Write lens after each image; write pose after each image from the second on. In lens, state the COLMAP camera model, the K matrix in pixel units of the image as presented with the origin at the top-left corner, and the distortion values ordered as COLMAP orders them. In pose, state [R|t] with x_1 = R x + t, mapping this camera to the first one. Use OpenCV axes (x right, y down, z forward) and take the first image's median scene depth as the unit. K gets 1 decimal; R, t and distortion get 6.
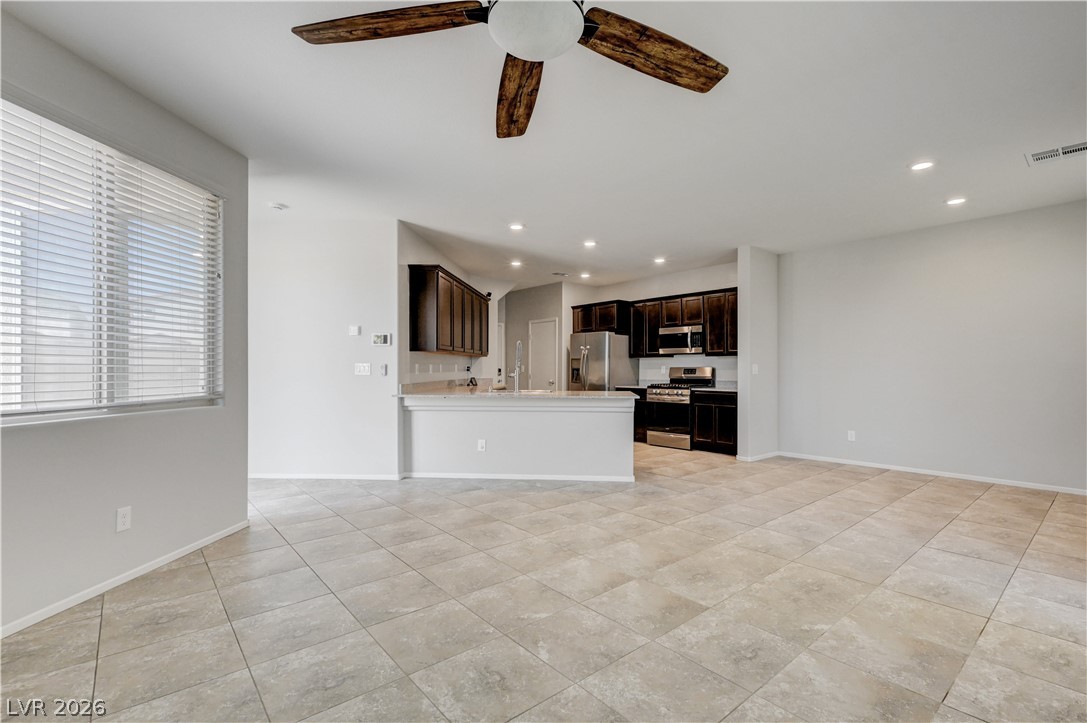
lens RADIAL K [[494.4, 0, 544.5], [0, 494.4, 368.8], [0, 0, 1]] dist [0.000336, 0.000198]
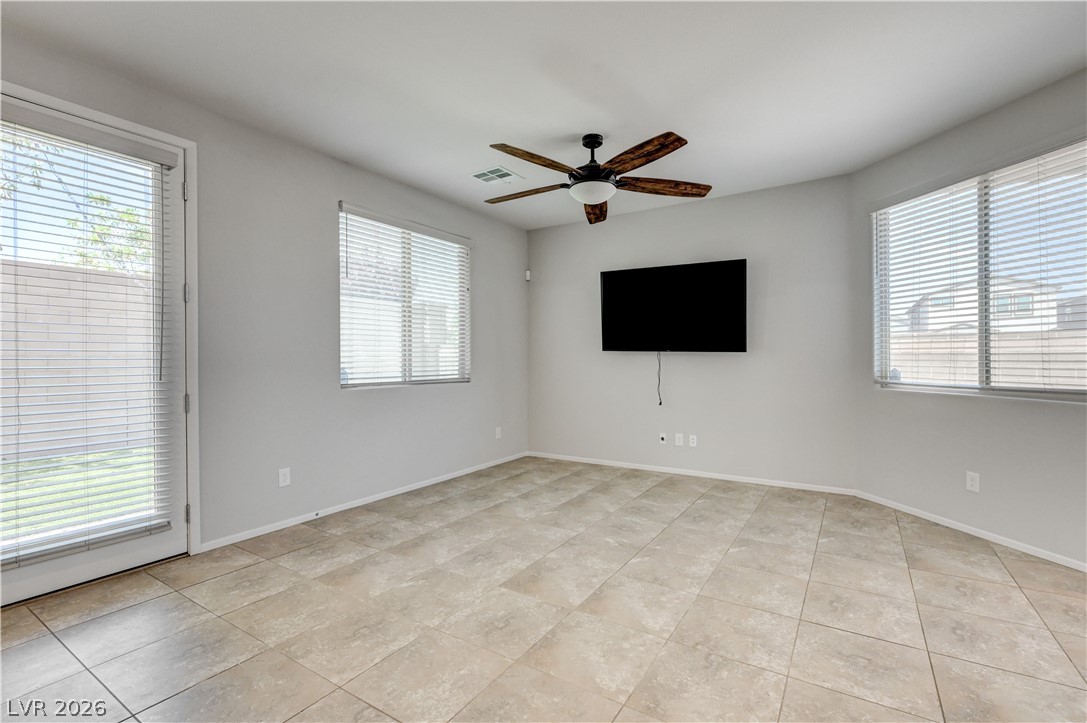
lens RADIAL K [[495.6, 0, 546.6], [0, 495.6, 357.2], [0, 0, 1]] dist [-0.000918, 0.000375]
pose [[-0.954567, 0.003965, -0.297970, 0.505442], [0.005022, 0.999984, -0.002781, -0.000742], [0.297954, -0.004151, -0.954571, 1.881811]]
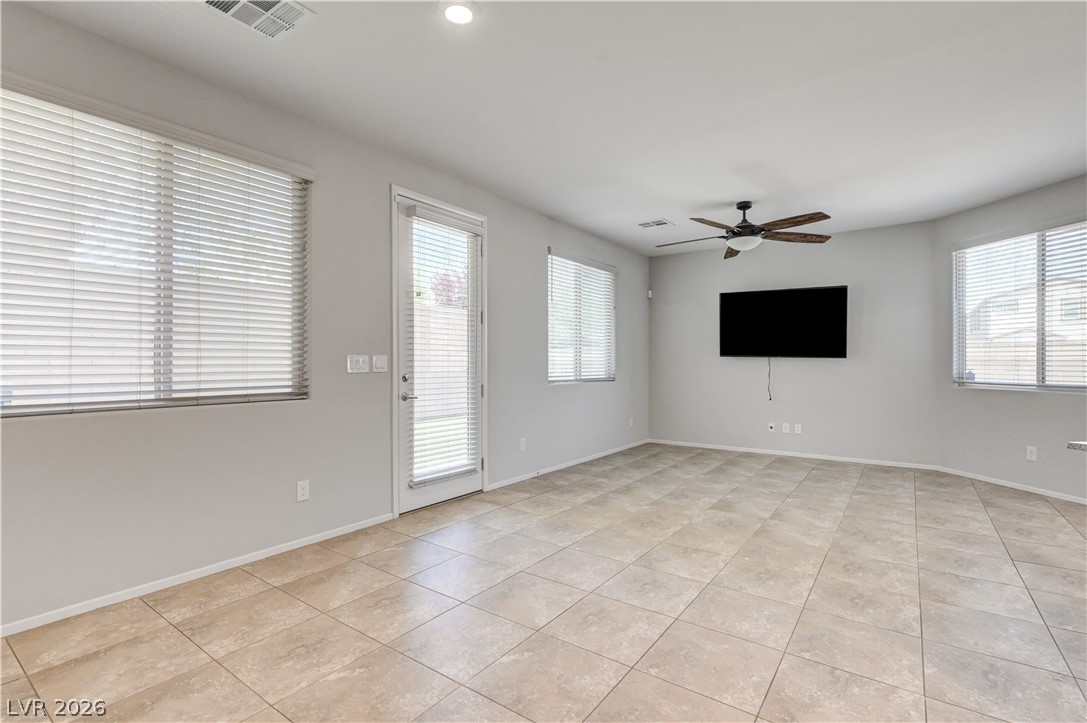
lens RADIAL K [[513.8, 0, 543.5], [0, 513.8, 361.5], [0, 0, 1]] dist [-0.001301, 0.000317]
pose [[-0.970074, -0.001076, -0.242807, 1.172504], [-0.000351, 0.999995, -0.003032, 0.001994], [0.242809, -0.002856, -0.970070, 2.318356]]
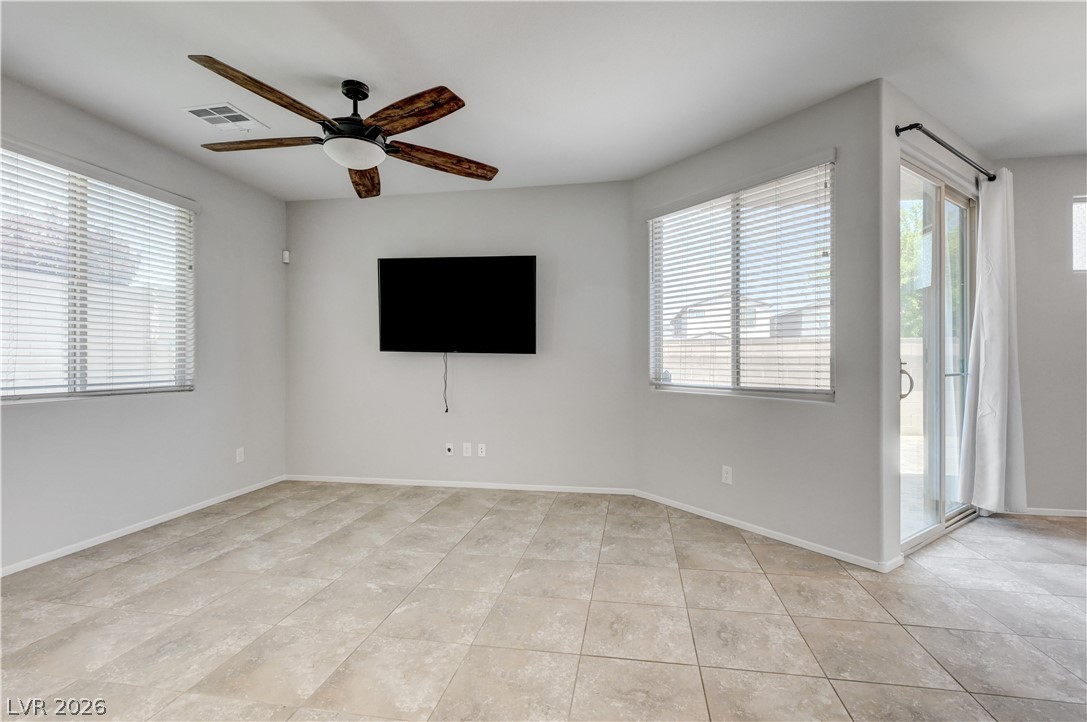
lens RADIAL K [[508.8, 0, 552.3], [0, 508.8, 358.1], [0, 0, 1]] dist [-0.000155, 0.000173]
pose [[-0.763641, -0.000877, -0.645641, 0.374430], [0.001331, 0.999995, -0.002932, -0.000898], [0.645640, -0.003098, -0.763636, 1.765495]]
